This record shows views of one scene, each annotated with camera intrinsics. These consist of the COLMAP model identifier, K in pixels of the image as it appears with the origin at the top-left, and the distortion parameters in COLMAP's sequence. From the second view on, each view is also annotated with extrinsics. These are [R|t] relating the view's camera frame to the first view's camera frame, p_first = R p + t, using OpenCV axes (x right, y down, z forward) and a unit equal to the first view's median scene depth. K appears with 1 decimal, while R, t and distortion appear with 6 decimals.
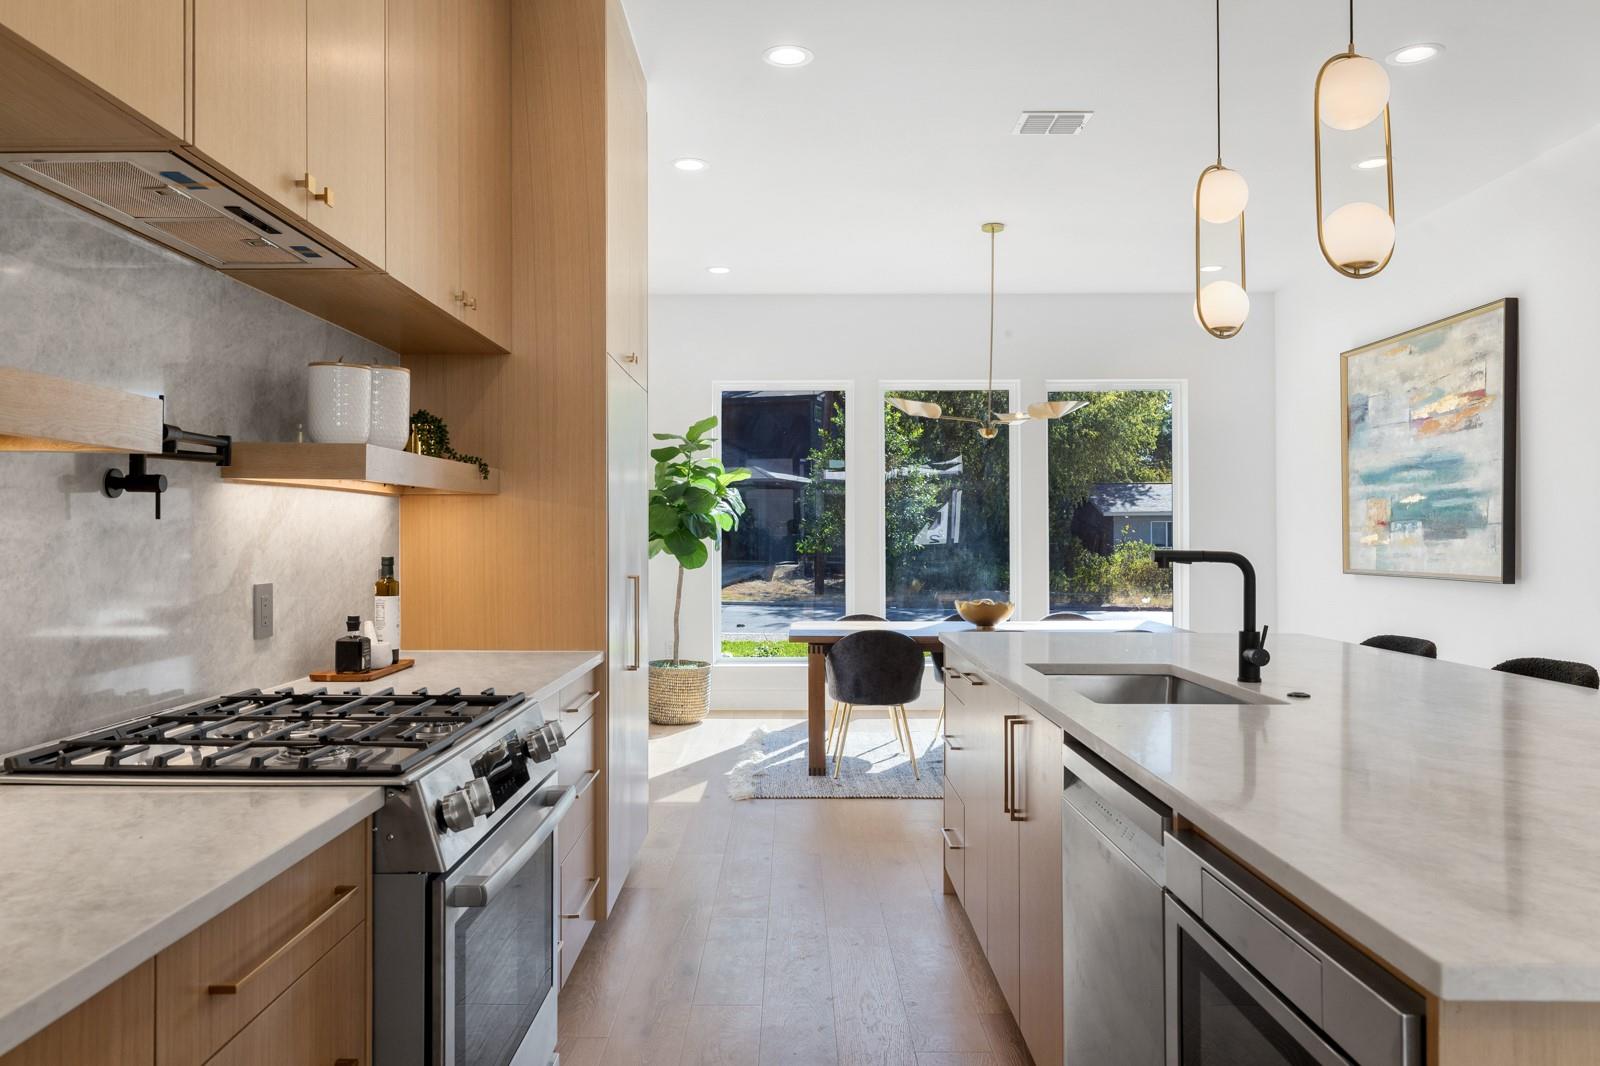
lens RADIAL K [[1130.0, 0, 789.3], [0, 1130.0, 527.7], [0, 0, 1]] dist [0.002704, -0.006283]
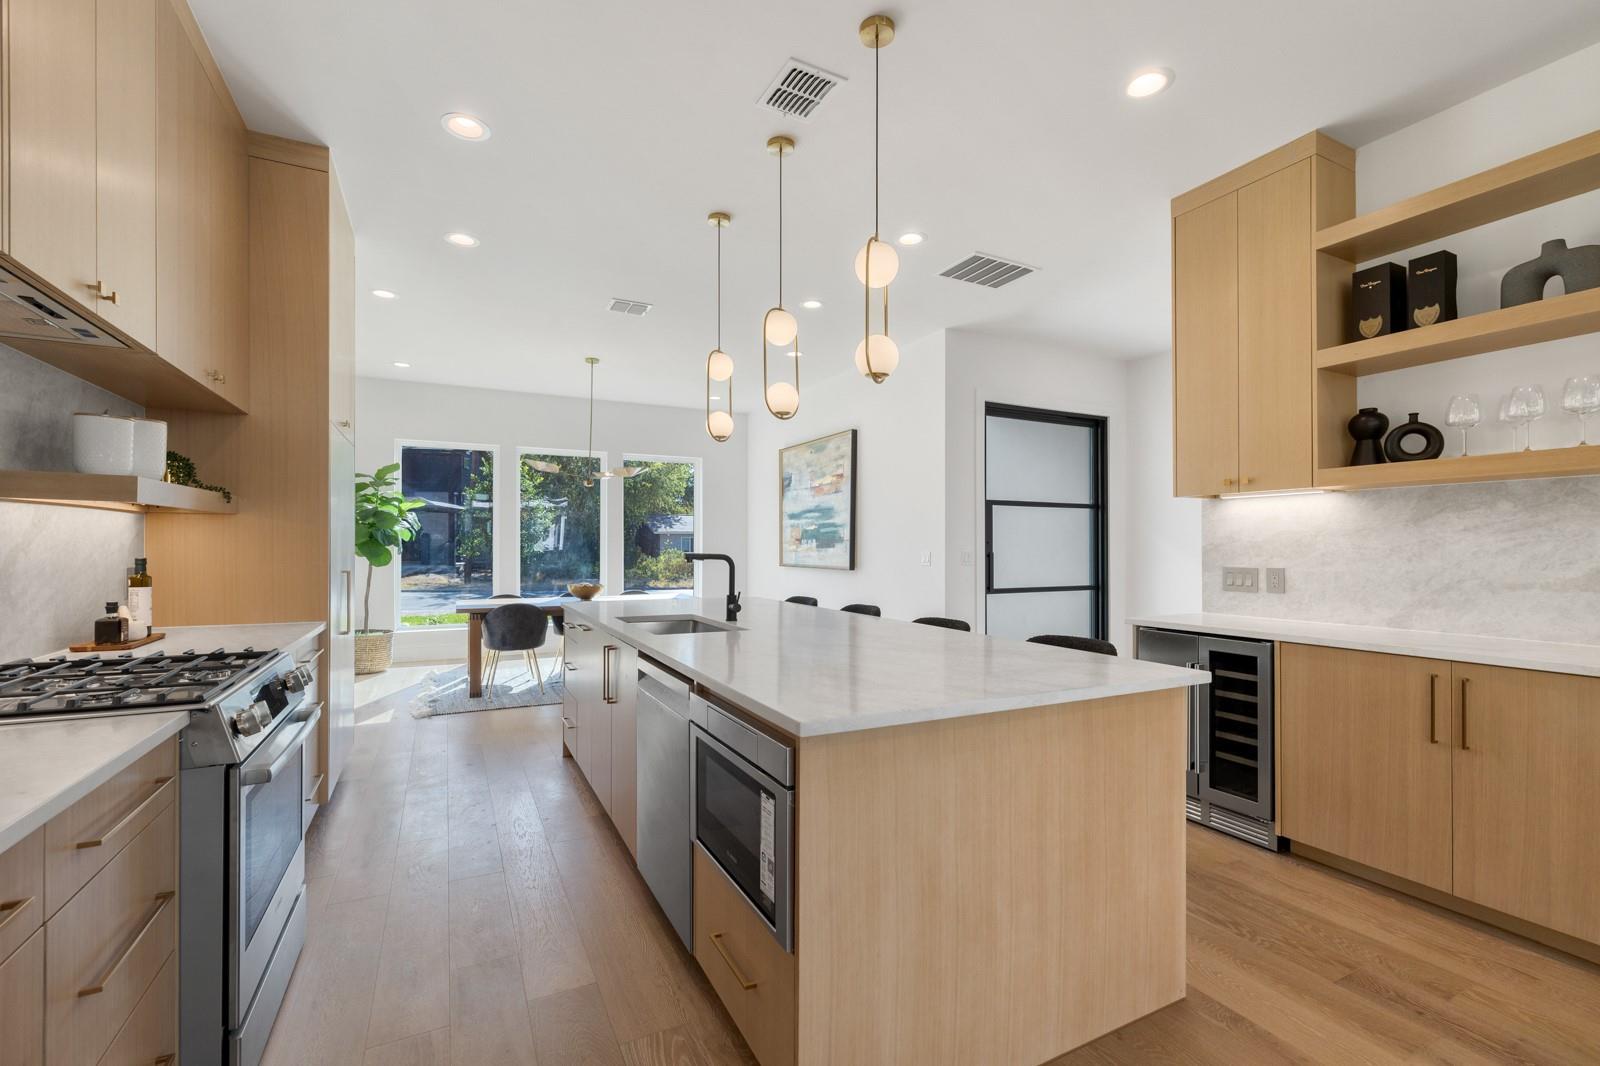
lens RADIAL K [[687.5, 0, 791.8], [0, 687.5, 546.0], [0, 0, 1]] dist [0.002828, -0.000109]
pose [[0.891738, 0.004944, 0.452526, -0.029385], [-0.008602, 0.999945, 0.006026, -0.000617], [-0.452471, -0.009267, 0.891731, -0.081591]]
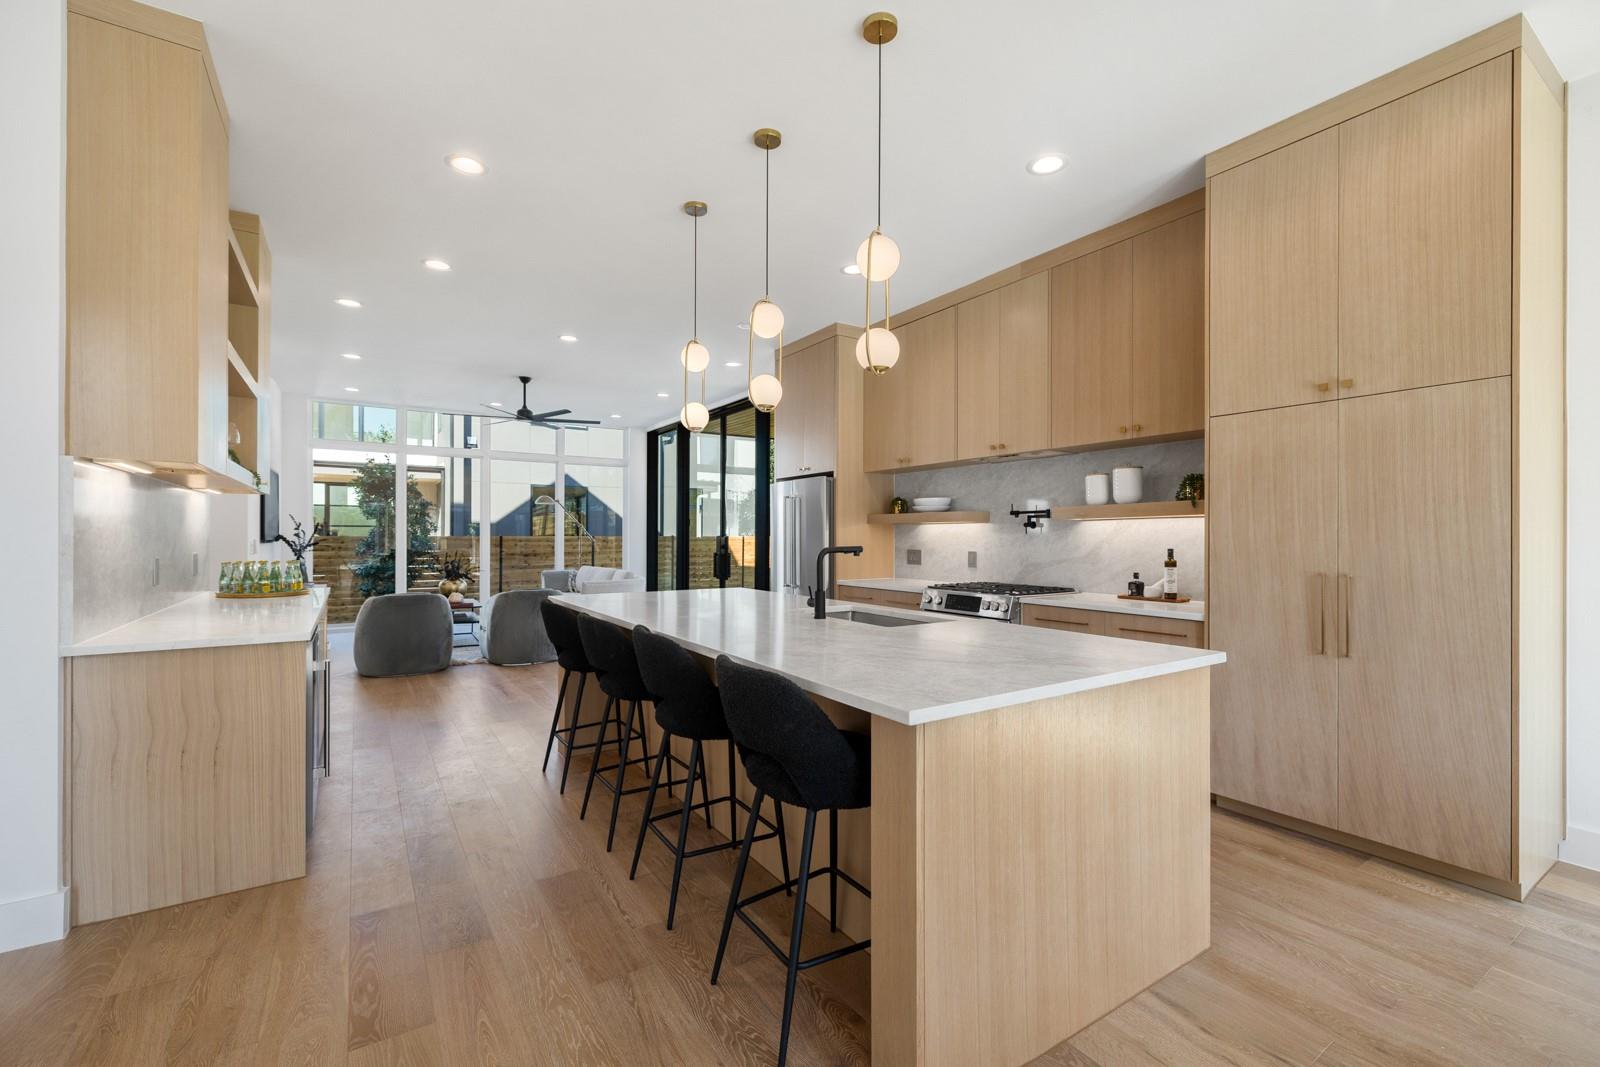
lens RADIAL K [[687.5, 0, 786.0], [0, 687.5, 541.3], [0, 0, 1]] dist [0.002828, -0.000109]
pose [[-0.848111, 0.002355, -0.529813, 0.829209], [0.002576, 0.999997, 0.000321, 0.008622], [0.529812, -0.001092, -0.848115, 1.525046]]
